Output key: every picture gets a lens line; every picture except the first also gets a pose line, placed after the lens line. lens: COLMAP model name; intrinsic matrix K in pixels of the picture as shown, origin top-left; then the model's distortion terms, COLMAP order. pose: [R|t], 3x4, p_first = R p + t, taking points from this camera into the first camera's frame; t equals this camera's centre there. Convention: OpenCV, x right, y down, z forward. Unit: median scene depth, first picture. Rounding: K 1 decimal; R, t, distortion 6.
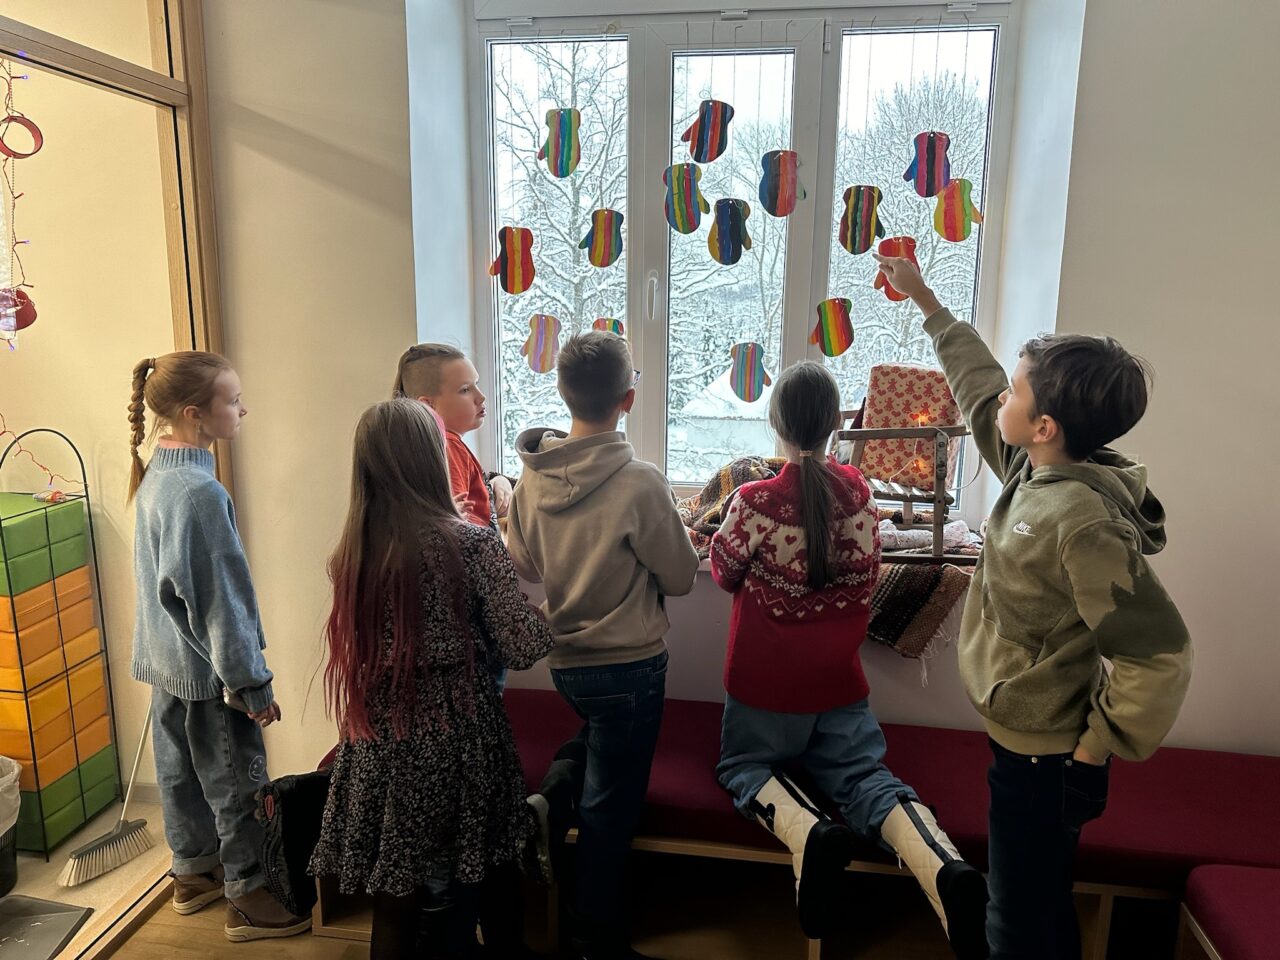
lens RADIAL K [[895.6, 0, 638.0], [0, 895.6, 477.3], [0, 0, 1]] dist [0.007405, -0.000106]
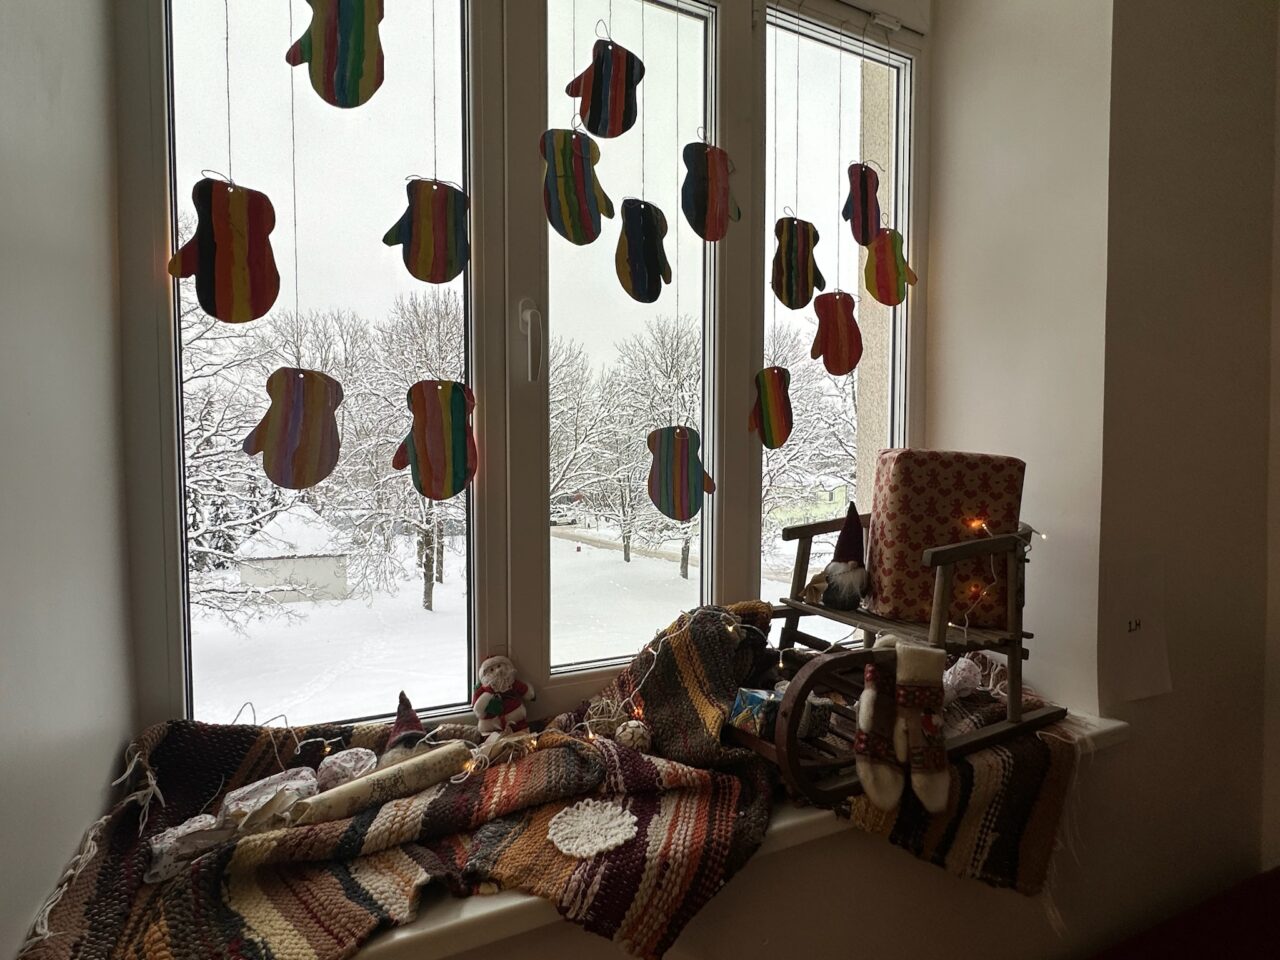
lens RADIAL K [[686.2, 0, 639.2], [0, 686.2, 486.3], [0, 0, 1]] dist [-0.005752, -0.000047]
pose [[0.826361, -0.027328, 0.562478, -0.176397], [0.112468, 0.986708, -0.117293, -0.055841], [-0.551796, 0.160187, 0.818451, 0.638807]]
